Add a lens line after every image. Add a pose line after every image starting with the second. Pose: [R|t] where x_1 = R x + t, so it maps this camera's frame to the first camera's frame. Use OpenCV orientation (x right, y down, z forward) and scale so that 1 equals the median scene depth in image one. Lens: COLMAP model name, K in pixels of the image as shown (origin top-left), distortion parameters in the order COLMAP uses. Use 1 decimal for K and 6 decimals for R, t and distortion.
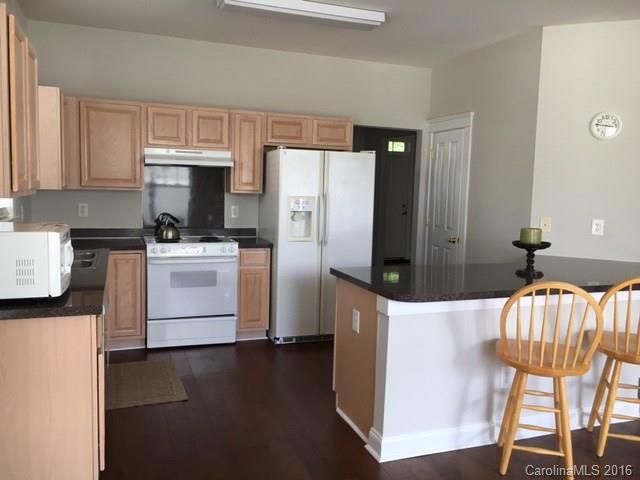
lens RADIAL K [[548.8, 0, 320.0], [0, 548.8, 240.0], [0, 0, 1]] dist [0.007317, -0.000152]
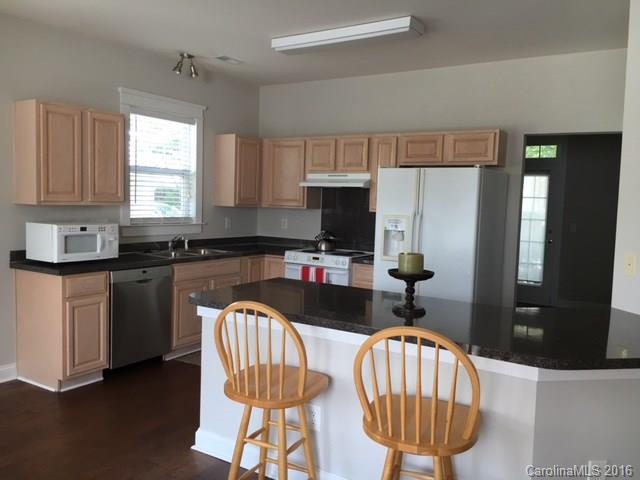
lens RADIAL K [[534.7, 0, 328.6], [0, 534.7, 242.1], [0, 0, 1]] dist [0.007305, 0.000261]
pose [[0.609231, 0.053879, -0.791161, 0.642364], [-0.089511, 0.995985, -0.001101, -0.019581], [0.787925, 0.071488, 0.611607, 0.317939]]
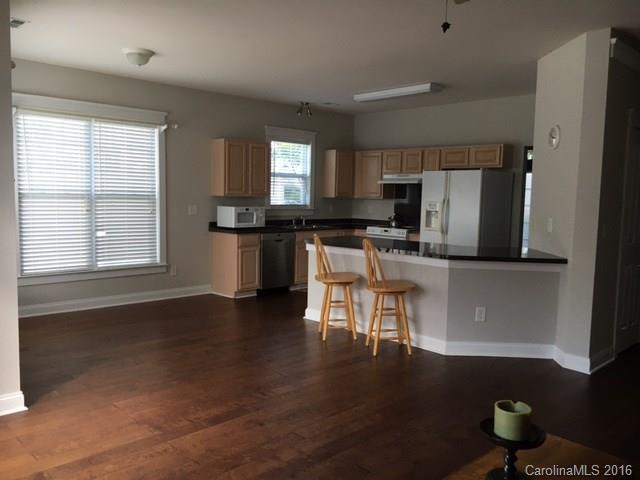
lens RADIAL K [[548.8, 0, 320.0], [0, 548.8, 240.0], [0, 0, 1]] dist [0.007317, -0.000152]
pose [[0.401591, 0.057175, -0.914033, 1.222270], [-0.096392, 0.995145, 0.019897, 0.027193], [0.910733, 0.080115, 0.405152, 0.101065]]
